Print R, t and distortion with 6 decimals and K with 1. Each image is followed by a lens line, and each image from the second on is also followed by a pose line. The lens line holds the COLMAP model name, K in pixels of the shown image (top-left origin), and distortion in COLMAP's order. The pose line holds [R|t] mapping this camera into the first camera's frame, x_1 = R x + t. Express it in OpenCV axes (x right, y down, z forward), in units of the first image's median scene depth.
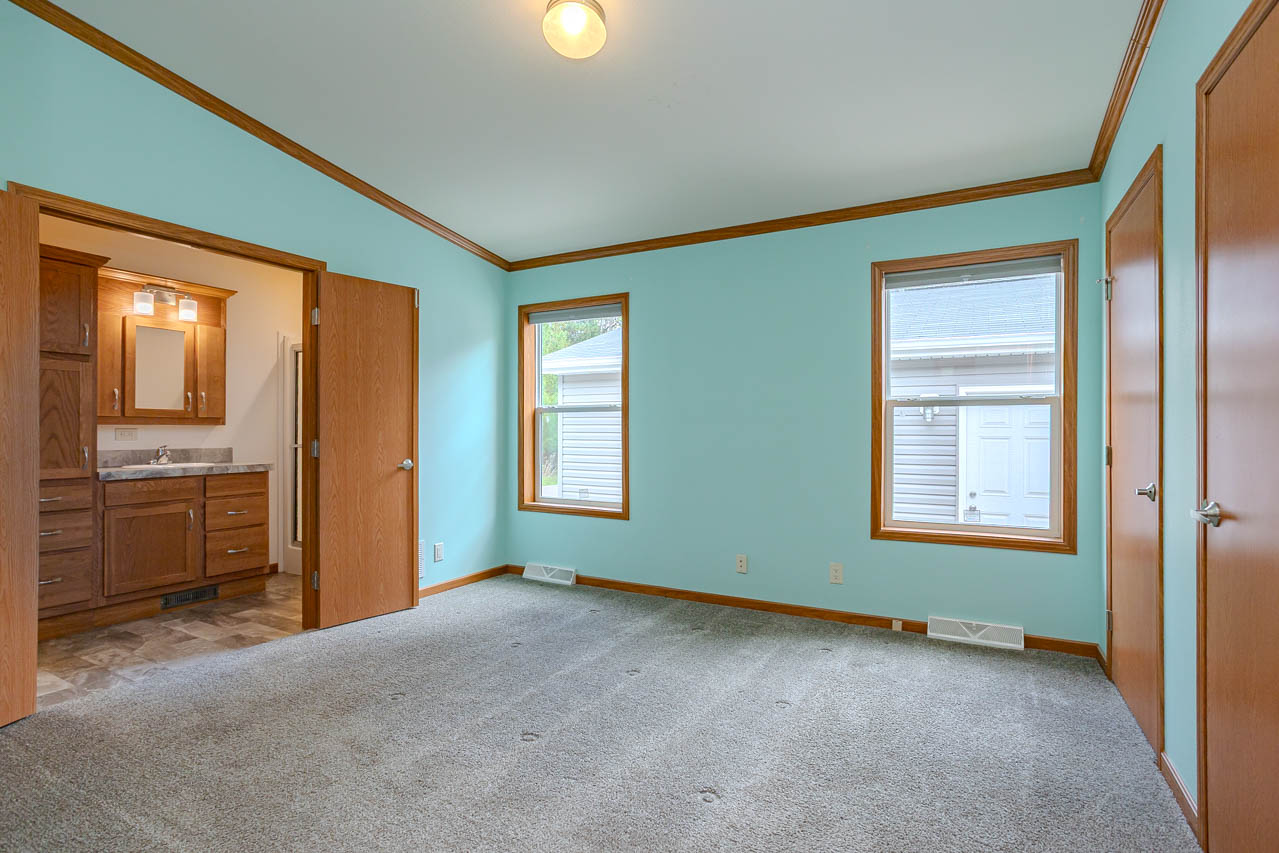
lens RADIAL K [[615.1, 0, 644.5], [0, 615.1, 430.1], [0, 0, 1]] dist [-0.035461, 0.019254]
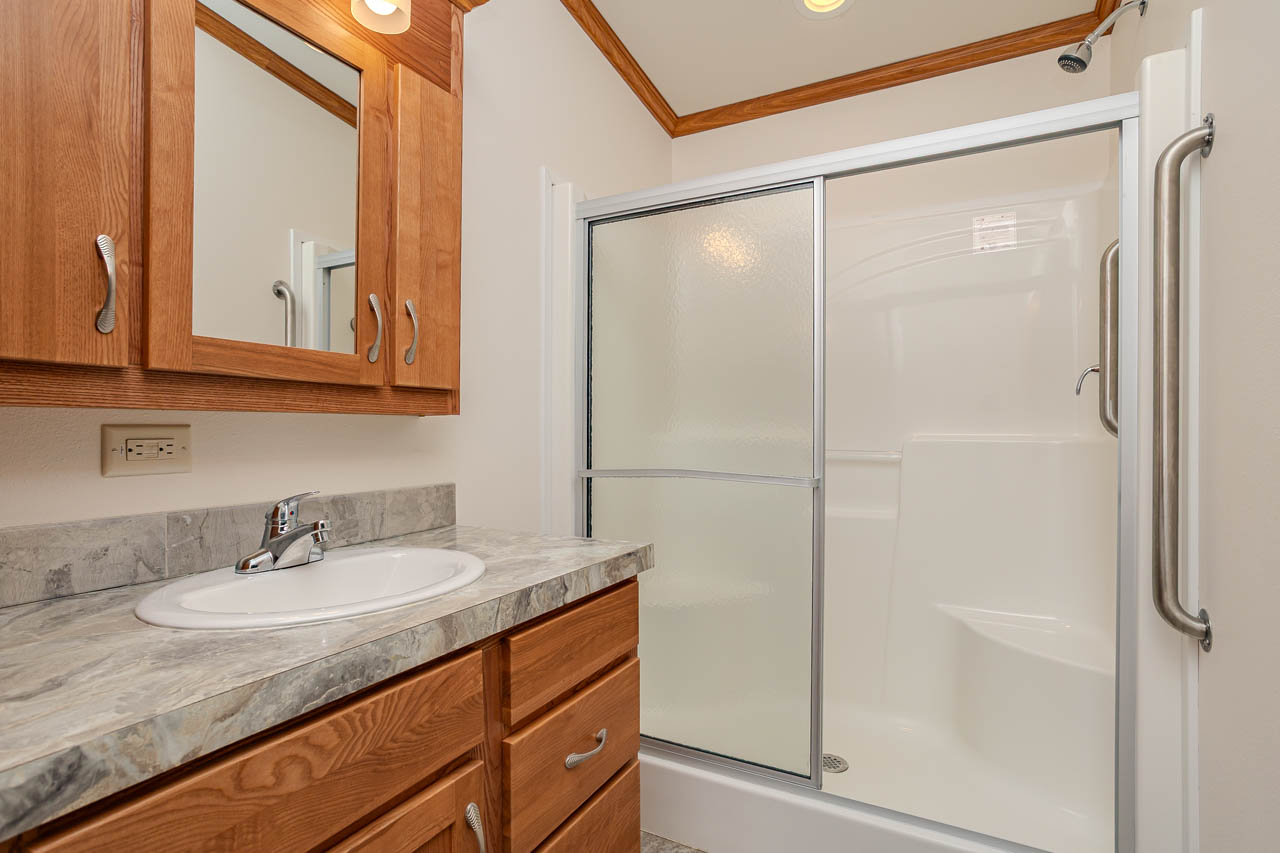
lens RADIAL K [[615.6, 0, 637.6], [0, 615.6, 430.1], [0, 0, 1]] dist [-0.035461, 0.019254]
pose [[0.999877, -0.000417, 0.015703, -0.666963], [0.000496, 0.999987, -0.005033, 0.001635], [-0.015700, 0.005041, 0.999864, 0.757525]]
